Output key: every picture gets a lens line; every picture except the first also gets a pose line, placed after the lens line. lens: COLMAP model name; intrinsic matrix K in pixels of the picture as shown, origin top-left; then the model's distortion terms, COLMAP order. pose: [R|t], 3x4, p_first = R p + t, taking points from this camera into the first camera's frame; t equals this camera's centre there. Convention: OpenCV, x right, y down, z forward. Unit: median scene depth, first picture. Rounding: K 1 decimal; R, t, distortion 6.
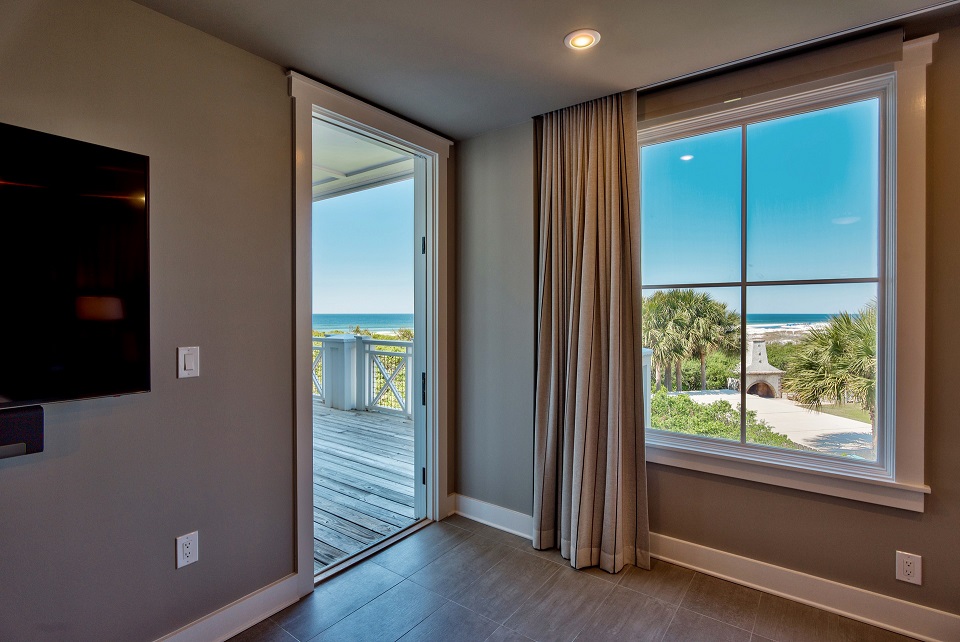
lens RADIAL K [[481.6, 0, 476.6], [0, 481.6, 315.3], [0, 0, 1]] dist [-0.004739, 0.004618]
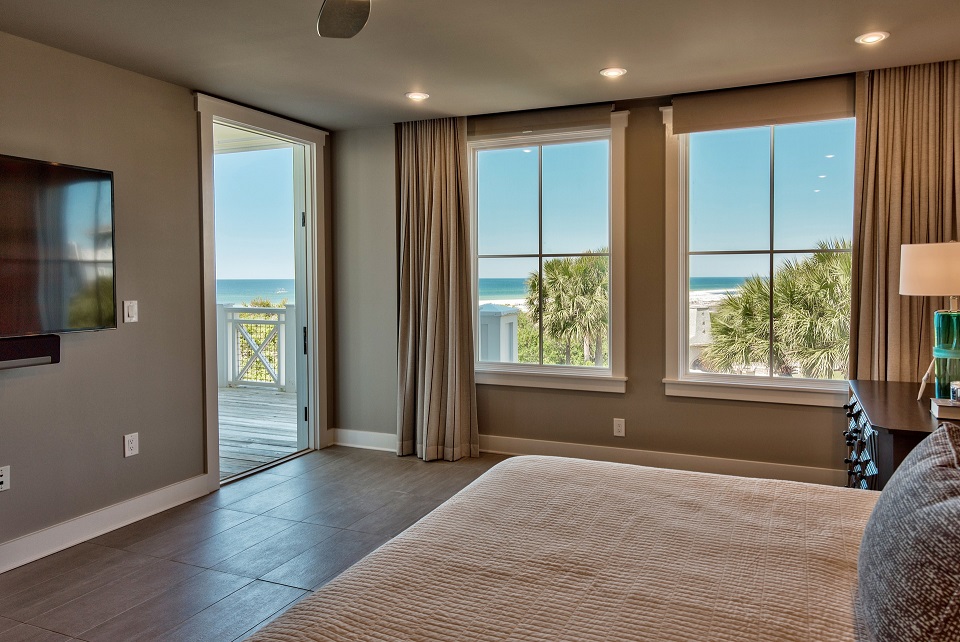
lens RADIAL K [[635.2, 0, 544.8], [0, 635.2, 287.6], [0, 0, 1]] dist [0.012512, 0.002213]
pose [[0.962819, -0.009209, 0.269992, 0.045006], [0.006128, 0.999906, 0.012252, 0.008512], [-0.270079, -0.010142, 0.962785, -0.808597]]
